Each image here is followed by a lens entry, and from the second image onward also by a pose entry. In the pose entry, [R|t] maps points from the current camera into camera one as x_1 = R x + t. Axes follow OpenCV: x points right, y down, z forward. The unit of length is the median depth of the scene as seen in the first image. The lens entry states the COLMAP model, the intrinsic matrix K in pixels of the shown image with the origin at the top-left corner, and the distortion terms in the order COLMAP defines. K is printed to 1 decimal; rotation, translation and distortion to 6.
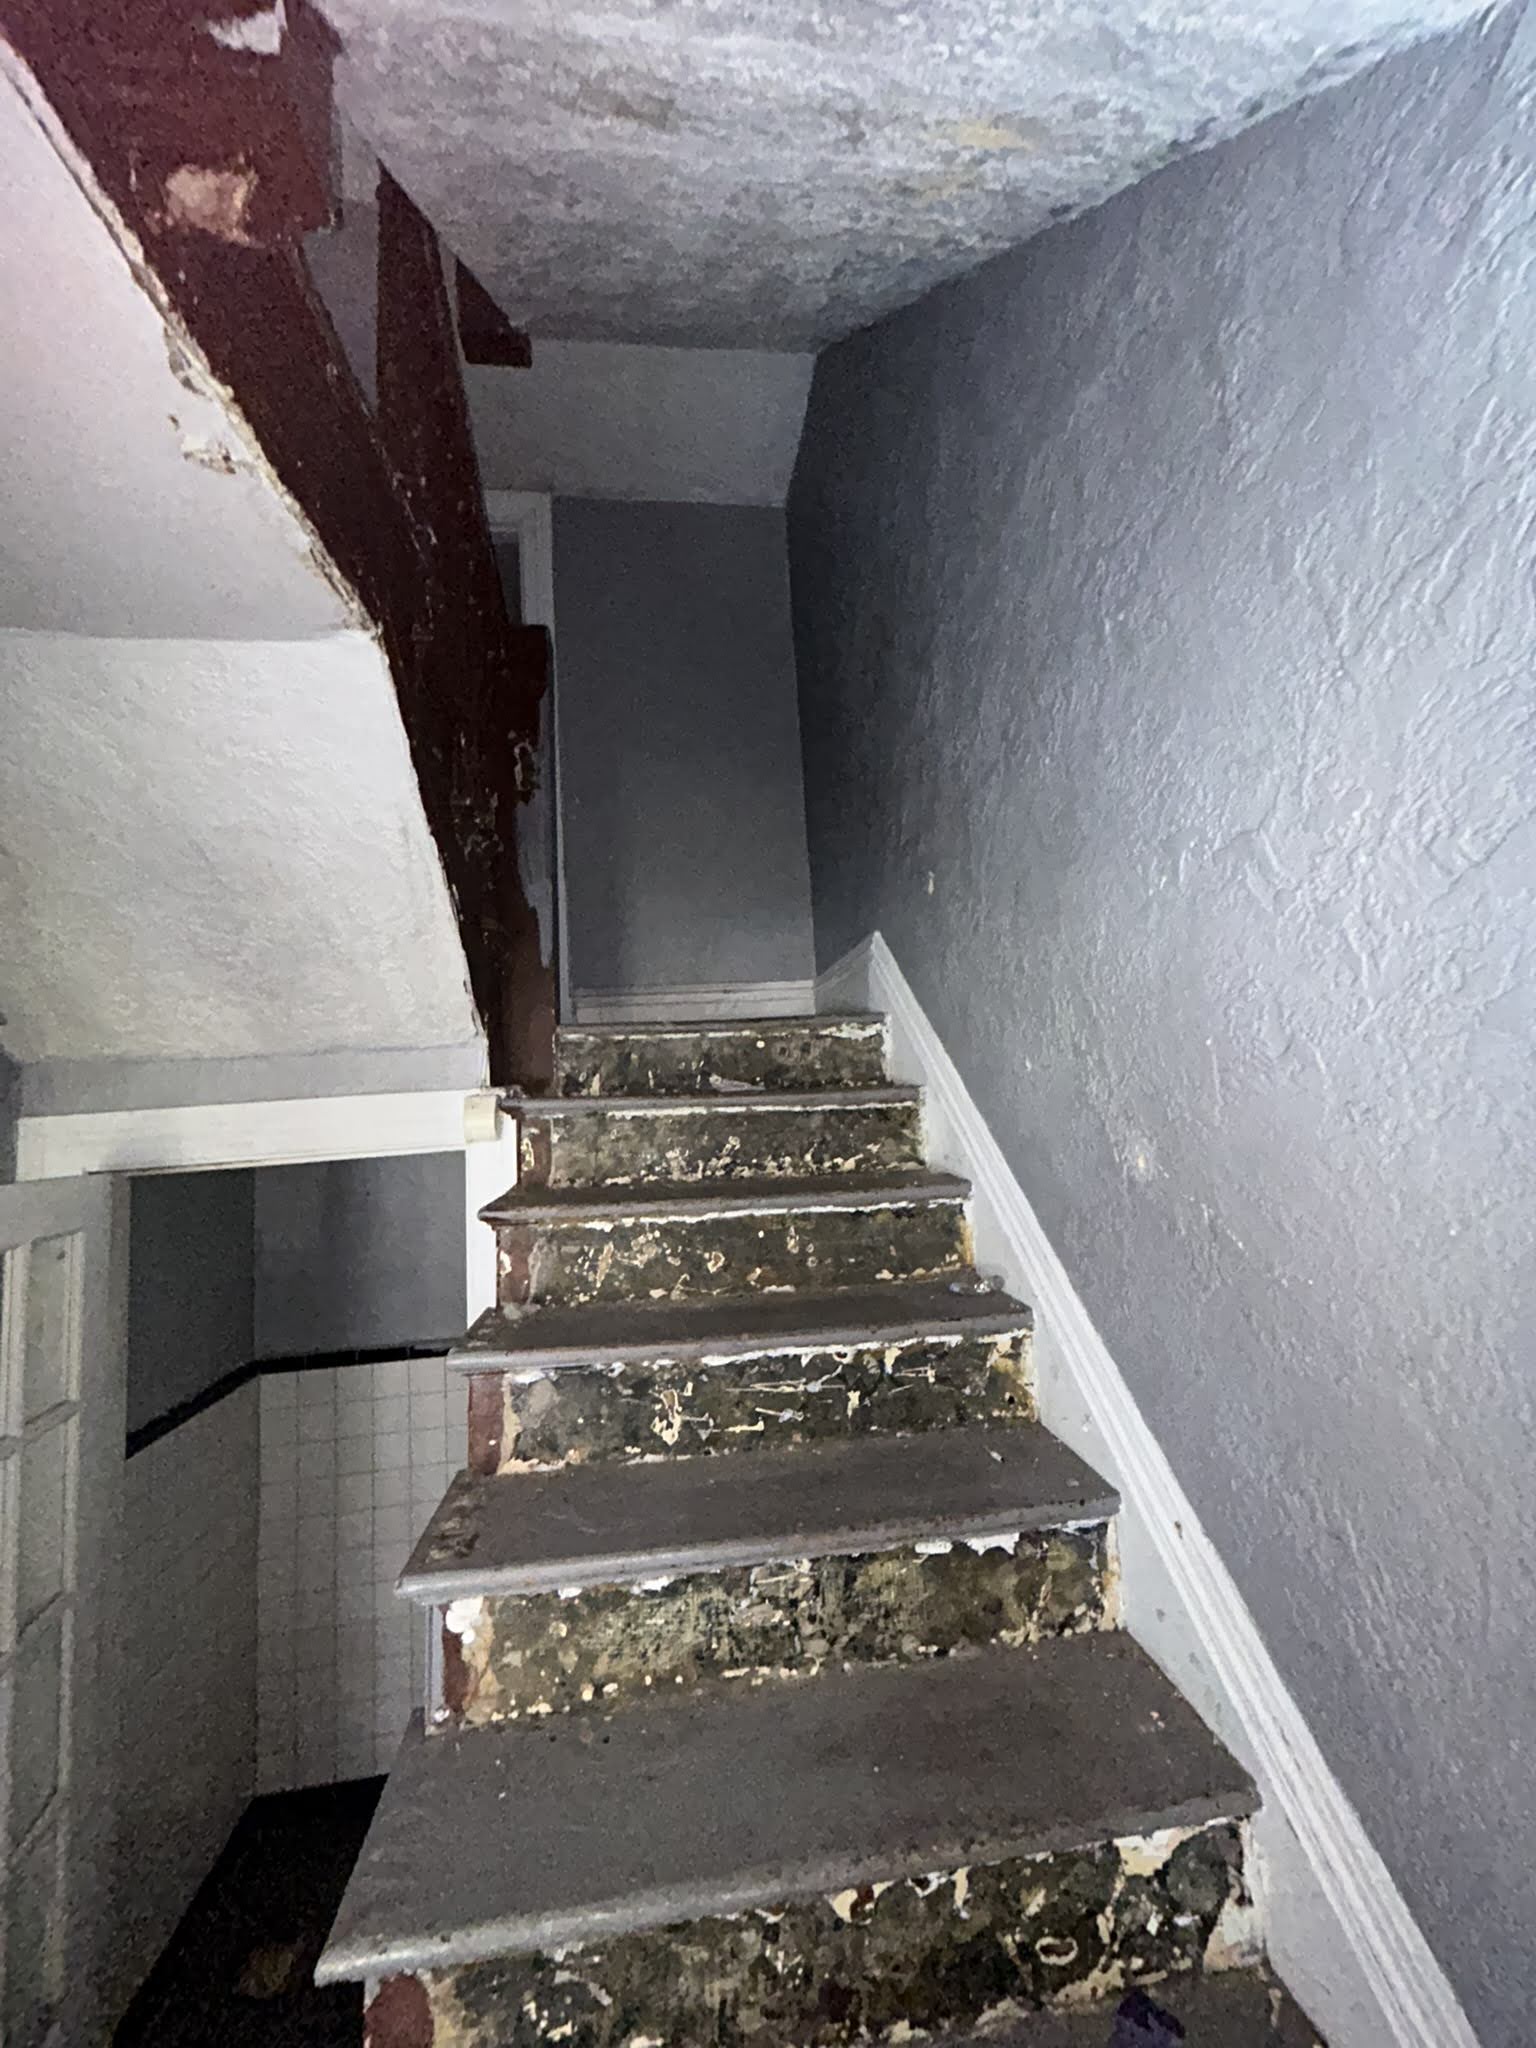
lens RADIAL K [[836.1, 0, 765.9], [0, 836.1, 1036.0], [0, 0, 1]] dist [-0.000473, 0.001167]
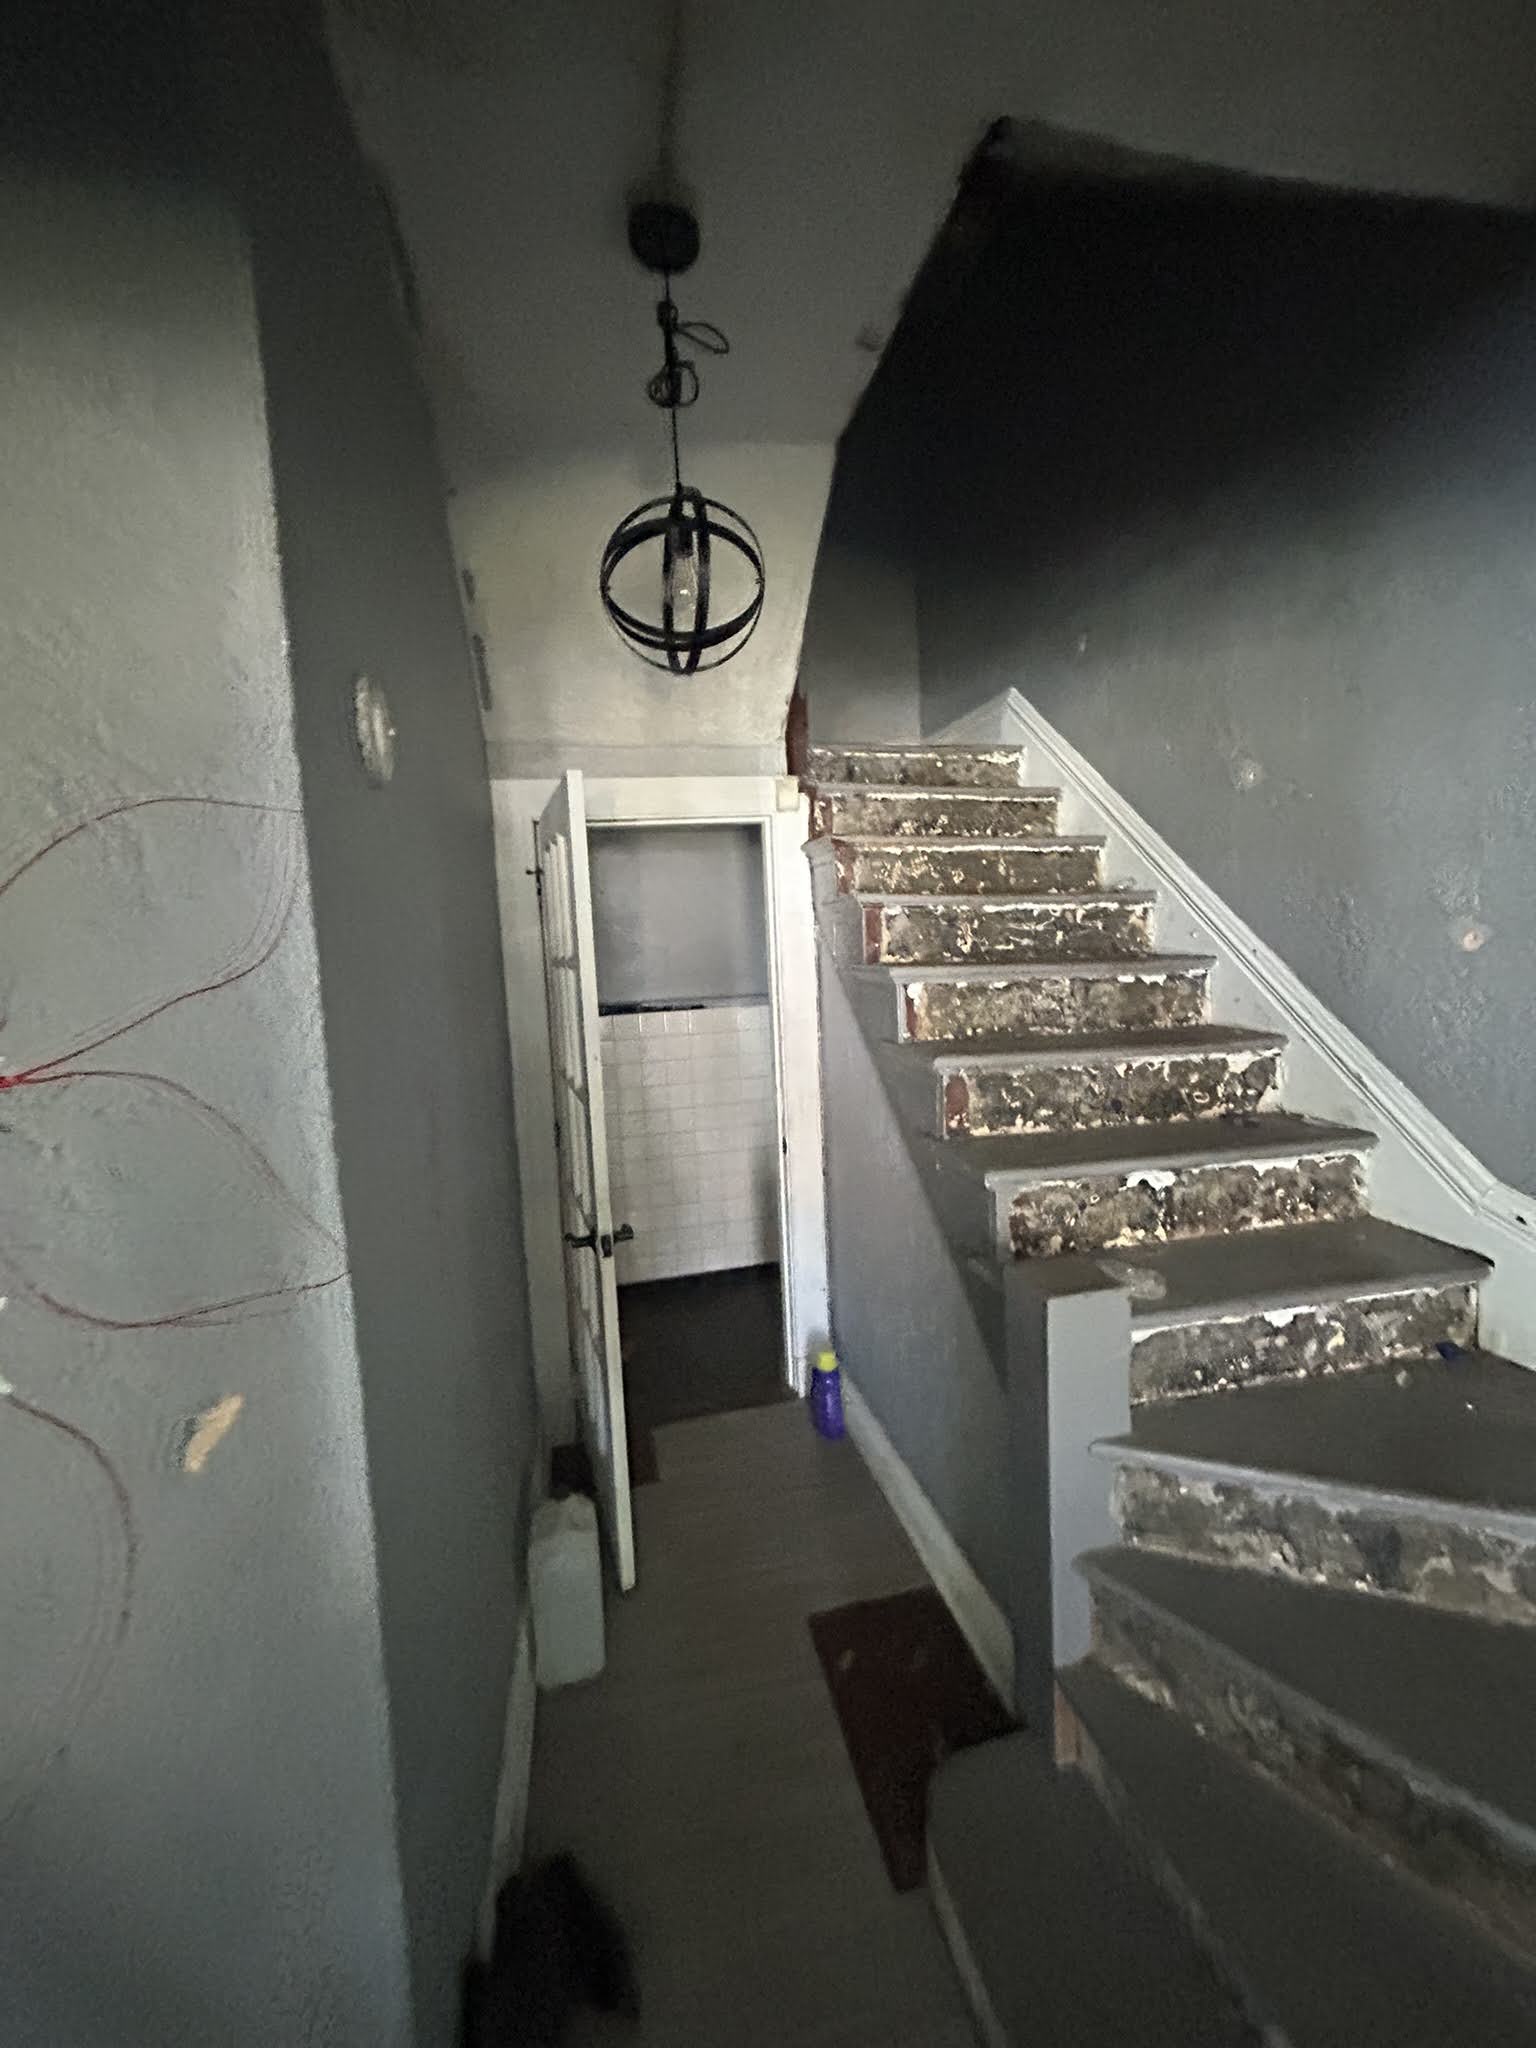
lens RADIAL K [[836.1, 0, 769.0], [0, 836.1, 1023.3], [0, 0, 1]] dist [-0.000473, 0.001167]
pose [[0.995676, 0.002954, 0.092847, -0.708969], [-0.019115, 0.984621, 0.173657, 0.336957], [-0.090906, -0.174681, 0.980420, -0.755395]]
